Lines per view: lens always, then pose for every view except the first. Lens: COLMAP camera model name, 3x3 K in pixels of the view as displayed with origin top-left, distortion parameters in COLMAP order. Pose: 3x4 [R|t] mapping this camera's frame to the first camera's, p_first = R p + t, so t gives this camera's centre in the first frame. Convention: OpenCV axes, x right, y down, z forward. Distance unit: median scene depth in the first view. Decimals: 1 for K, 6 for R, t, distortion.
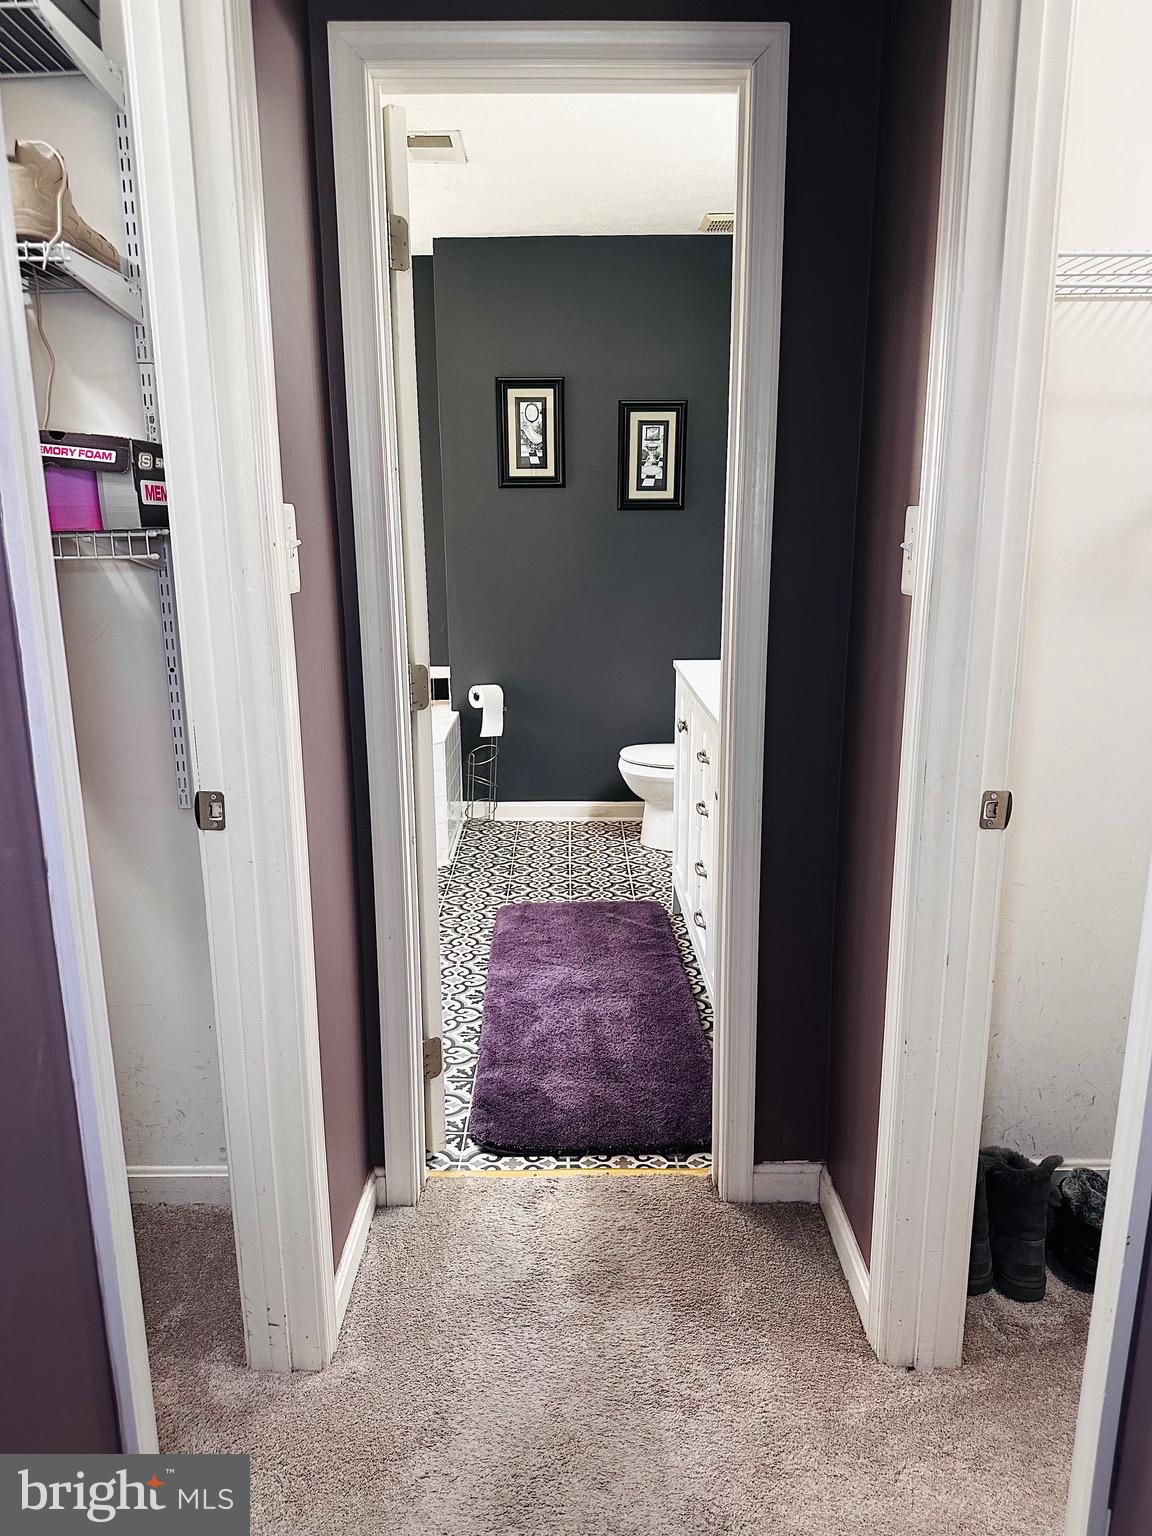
lens RADIAL K [[1074.3, 0, 575.6], [0, 1074.3, 769.9], [0, 0, 1]] dist [0.001552, -0.000379]
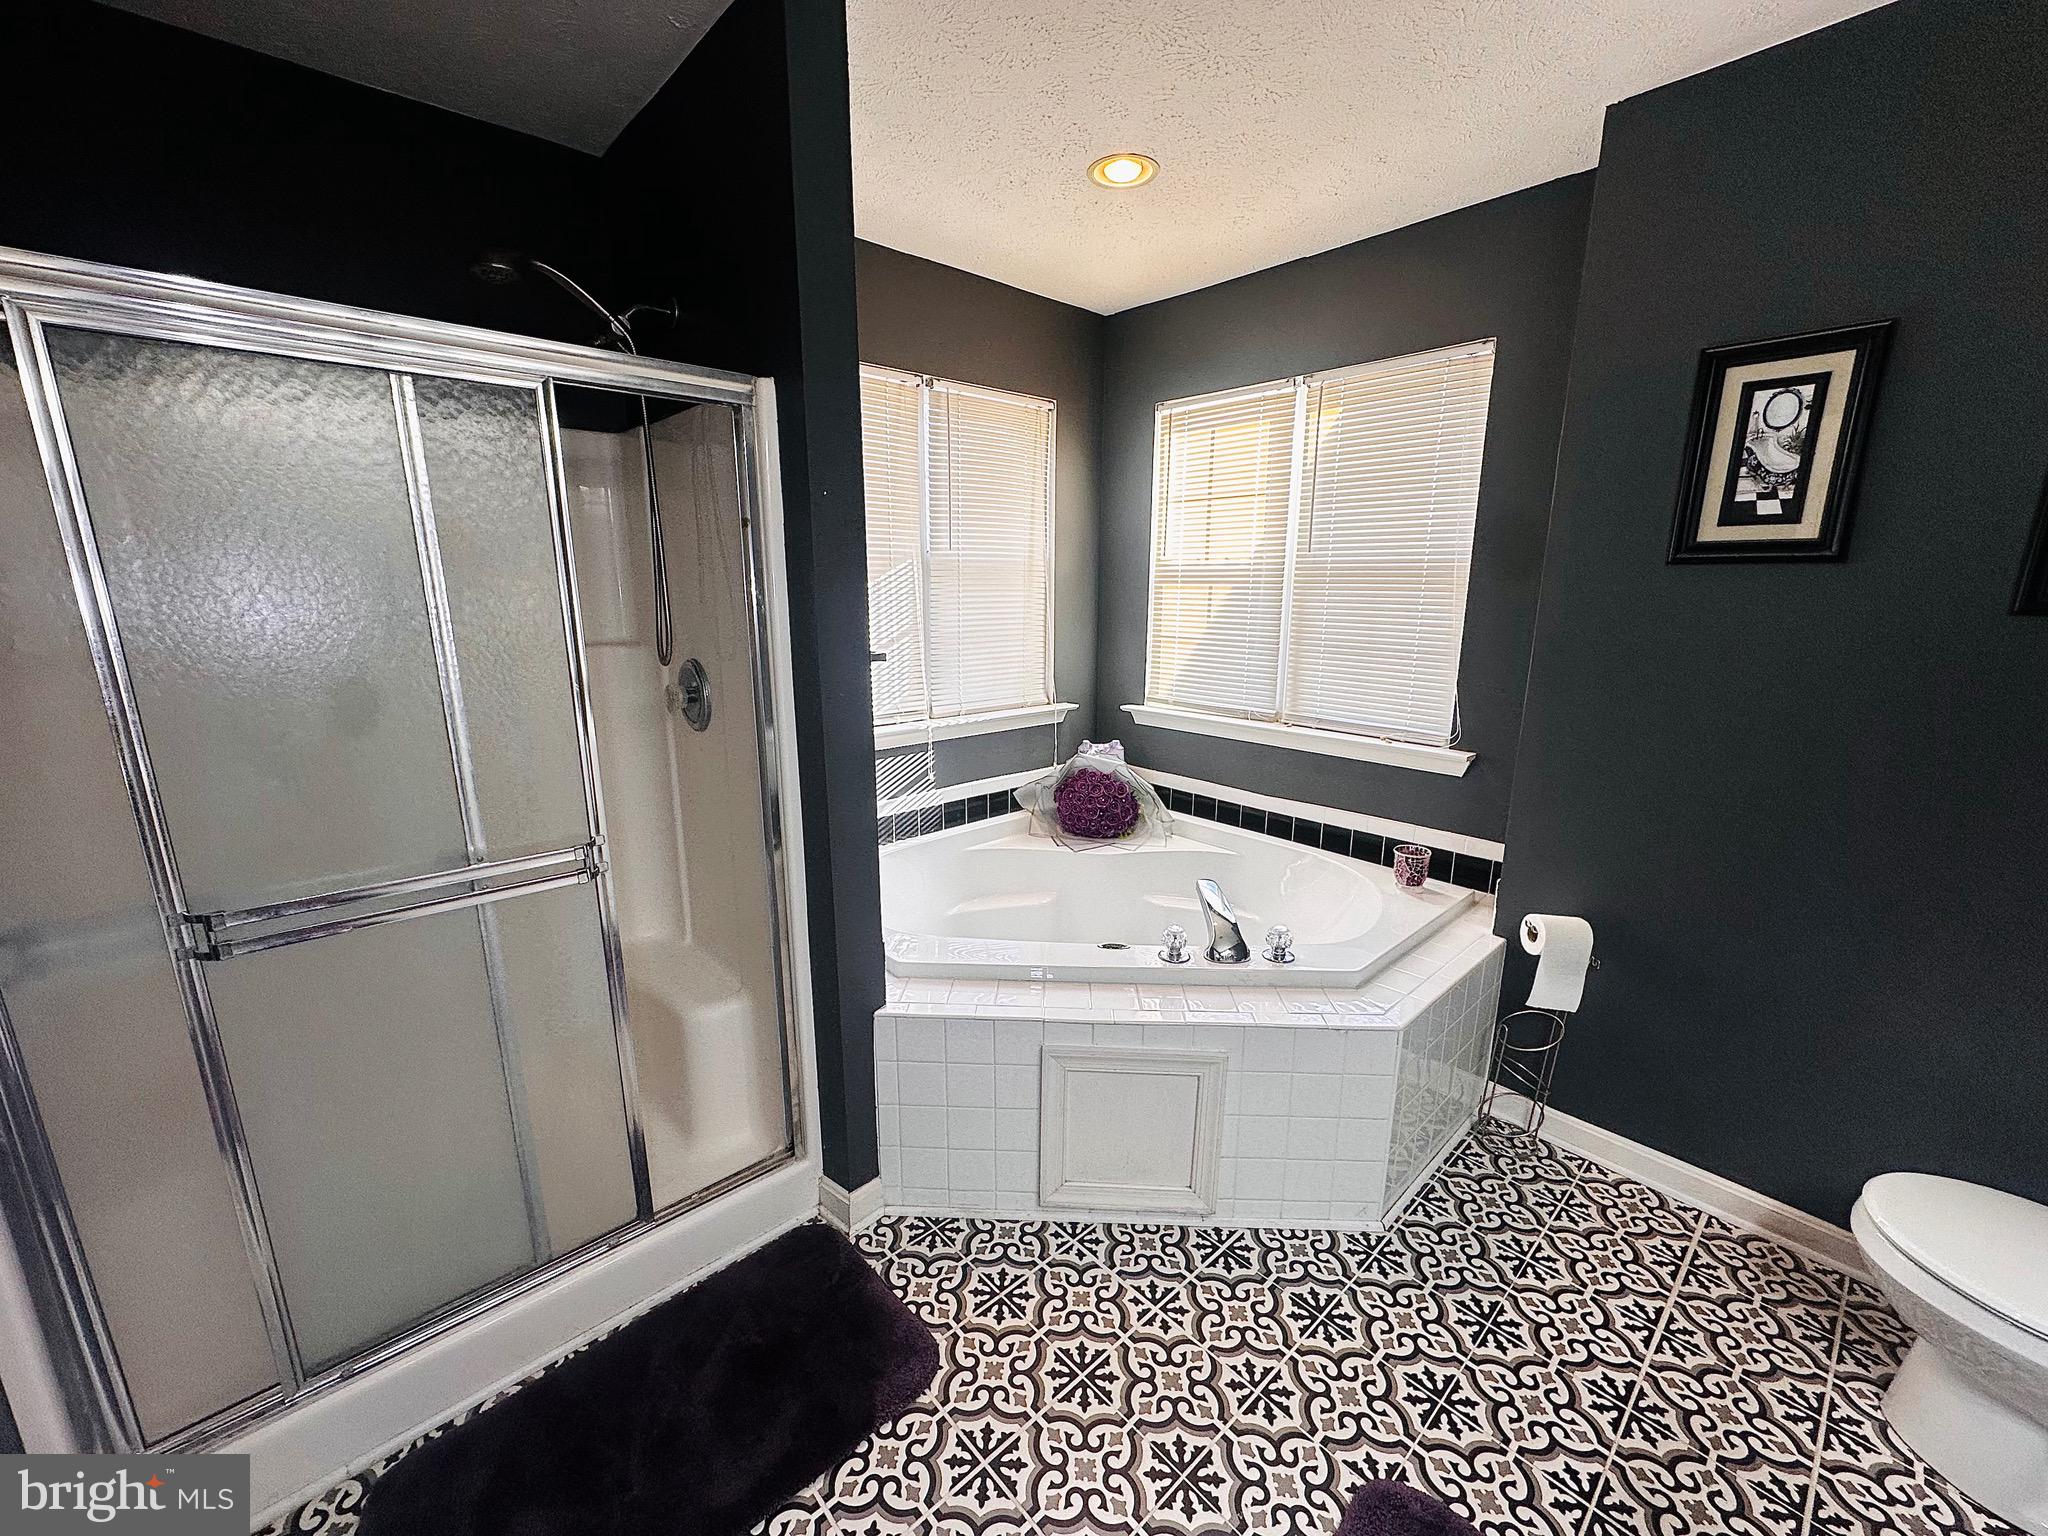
lens RADIAL K [[814.9, 0, 1019.9], [0, 814.9, 764.5], [0, 0, 1]] dist [0.000729, 0.000118]
pose [[0.664630, 0.169584, -0.727673, 0.025439], [-0.174183, 0.982235, 0.069818, -0.139011], [0.726586, 0.080345, 0.682362, 0.505497]]
